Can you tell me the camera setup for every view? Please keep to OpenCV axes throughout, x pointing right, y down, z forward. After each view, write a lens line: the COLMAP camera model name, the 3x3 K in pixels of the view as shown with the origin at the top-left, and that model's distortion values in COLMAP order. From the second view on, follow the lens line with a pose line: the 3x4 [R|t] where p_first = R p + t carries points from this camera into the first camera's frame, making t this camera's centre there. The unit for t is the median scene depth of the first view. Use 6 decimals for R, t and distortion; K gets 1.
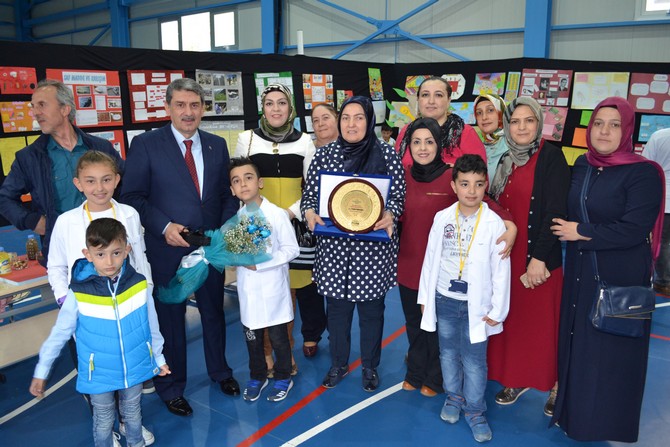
lens RADIAL K [[539.7, 0, 335.0], [0, 539.7, 223.5], [0, 0, 1]] dist [-0.076605, 0.012627]
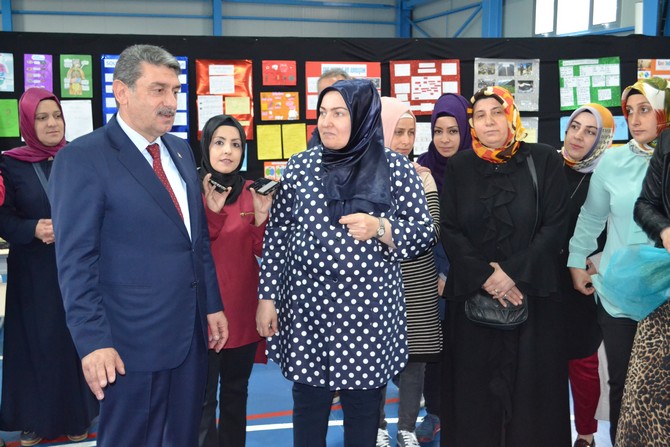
lens RADIAL K [[738.8, 0, 335.0], [0, 738.8, 223.5], [0, 0, 1]] dist [-0.047170, 0.024805]
pose [[0.781390, 0.101763, -0.615690, 0.285012], [-0.134808, 0.990845, -0.007318, 0.019048], [0.609308, 0.088718, 0.787955, -0.064230]]
